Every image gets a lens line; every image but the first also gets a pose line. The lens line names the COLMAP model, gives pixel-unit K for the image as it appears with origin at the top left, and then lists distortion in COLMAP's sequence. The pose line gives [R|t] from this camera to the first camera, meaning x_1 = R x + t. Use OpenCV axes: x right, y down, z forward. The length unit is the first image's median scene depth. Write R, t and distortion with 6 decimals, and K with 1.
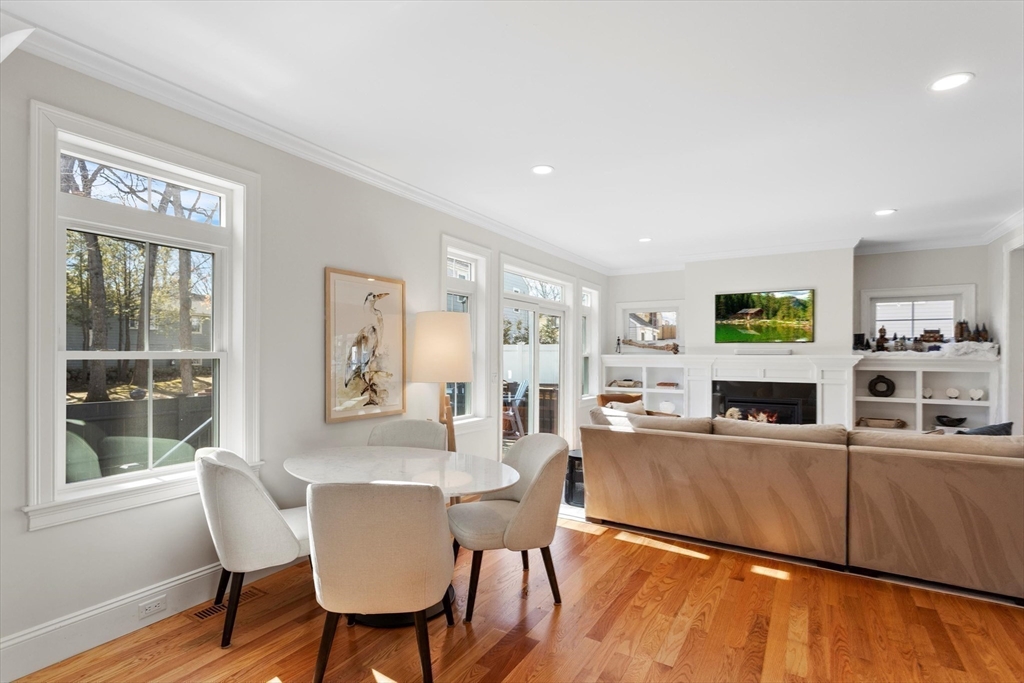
lens RADIAL K [[495.3, 0, 507.2], [0, 495.3, 349.3], [0, 0, 1]] dist [0.003953, 0.000631]
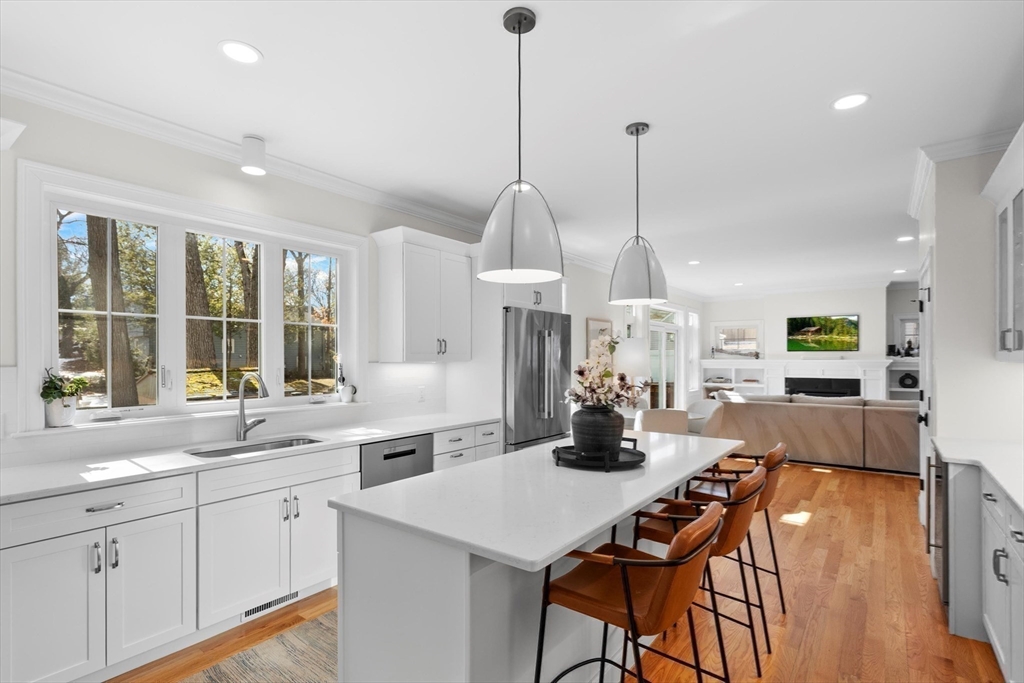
lens RADIAL K [[495.3, 0, 508.3], [0, 495.3, 352.1], [0, 0, 1]] dist [0.003953, 0.000631]
pose [[0.995167, -0.006269, -0.097999, -0.265720], [0.006193, 0.999980, -0.001070, -0.015318], [0.098004, 0.000458, 0.995186, -0.556697]]
